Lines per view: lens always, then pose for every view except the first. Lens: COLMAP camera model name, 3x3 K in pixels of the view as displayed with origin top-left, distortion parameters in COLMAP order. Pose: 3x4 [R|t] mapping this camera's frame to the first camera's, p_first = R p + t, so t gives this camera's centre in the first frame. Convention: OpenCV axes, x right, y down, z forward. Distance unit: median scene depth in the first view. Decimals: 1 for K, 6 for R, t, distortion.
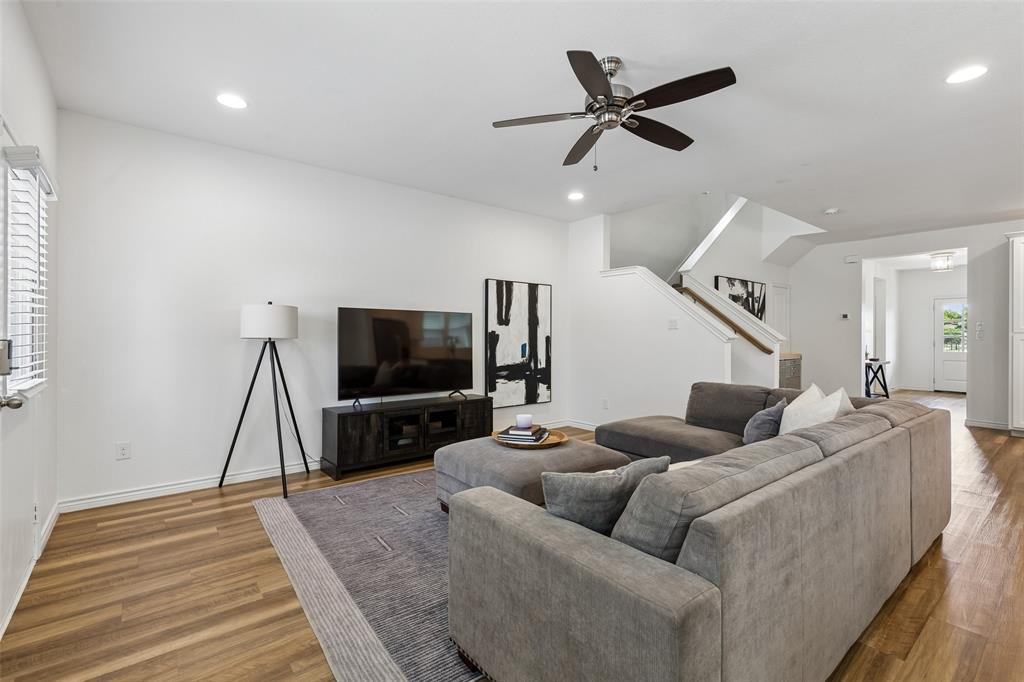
lens RADIAL K [[459.3, 0, 513.9], [0, 459.3, 343.8], [0, 0, 1]] dist [0.007620, 0.000960]
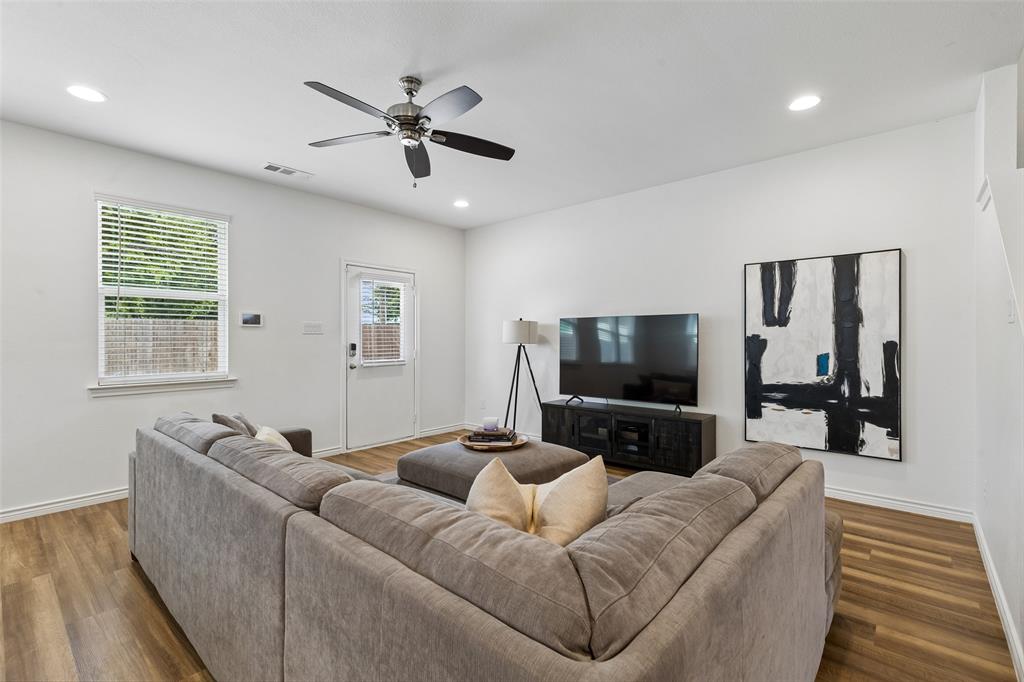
lens RADIAL K [[459.3, 0, 510.7], [0, 459.3, 341.7], [0, 0, 1]] dist [0.007620, 0.000960]
pose [[0.161165, -0.001536, -0.986926, 0.592487], [-0.014906, 0.999881, -0.003990, -0.008048], [0.986815, 0.015354, 0.161123, 0.484816]]
